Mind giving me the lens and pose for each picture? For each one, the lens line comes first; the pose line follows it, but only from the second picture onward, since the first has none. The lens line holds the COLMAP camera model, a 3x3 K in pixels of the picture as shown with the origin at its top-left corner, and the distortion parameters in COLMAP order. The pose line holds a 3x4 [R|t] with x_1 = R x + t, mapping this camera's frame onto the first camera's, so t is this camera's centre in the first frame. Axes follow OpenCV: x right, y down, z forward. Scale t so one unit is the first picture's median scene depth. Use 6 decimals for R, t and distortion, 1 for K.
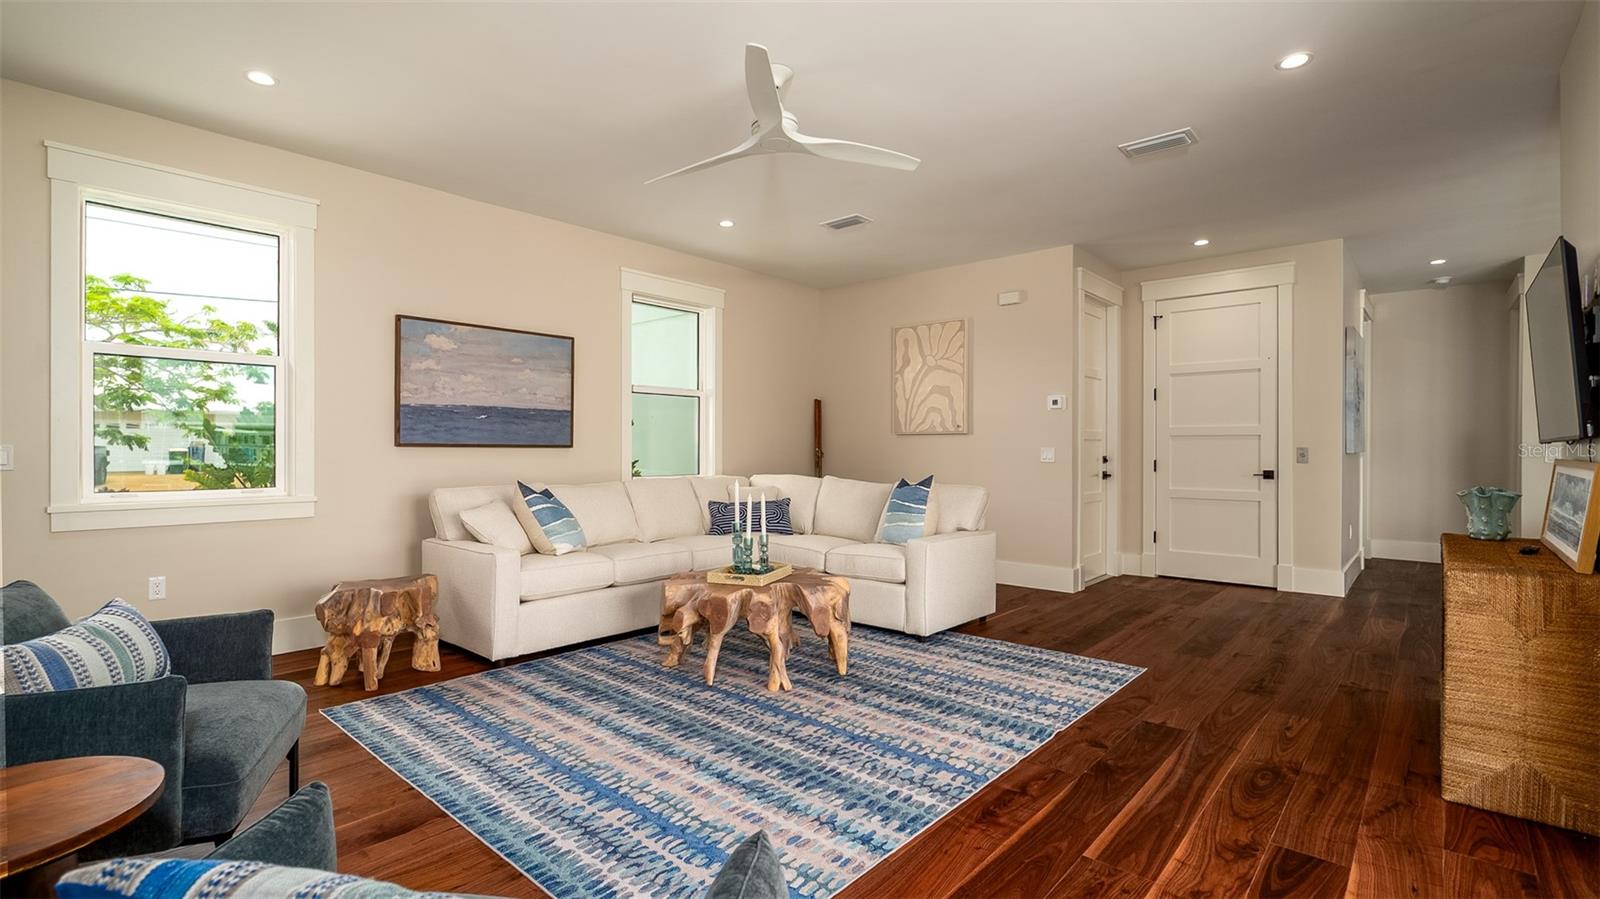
lens RADIAL K [[727.7, 0, 800.0], [0, 727.7, 449.5], [0, 0, 1]] dist [-0.003191, -0.000079]
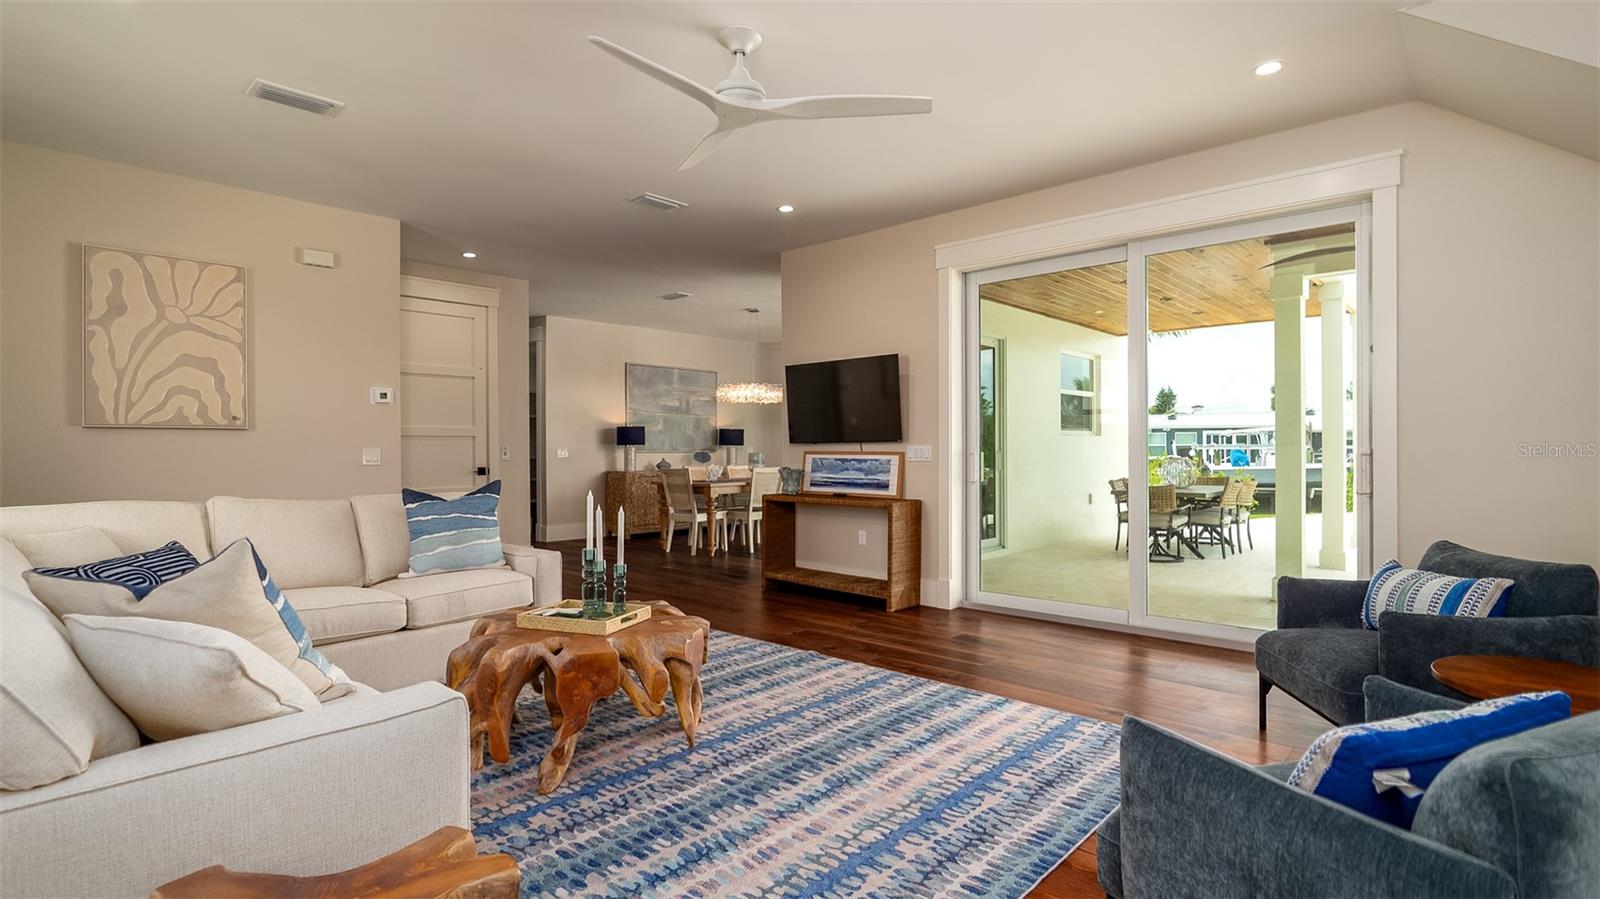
lens RADIAL K [[768.0, 0, 793.7], [0, 768.0, 405.5], [0, 0, 1]] dist [-0.009734, -0.000097]
pose [[0.028526, 0.052066, 0.998236, -1.022669], [0.014151, 0.998521, -0.052485, 0.004337], [-0.999493, 0.015624, 0.027747, 0.921448]]
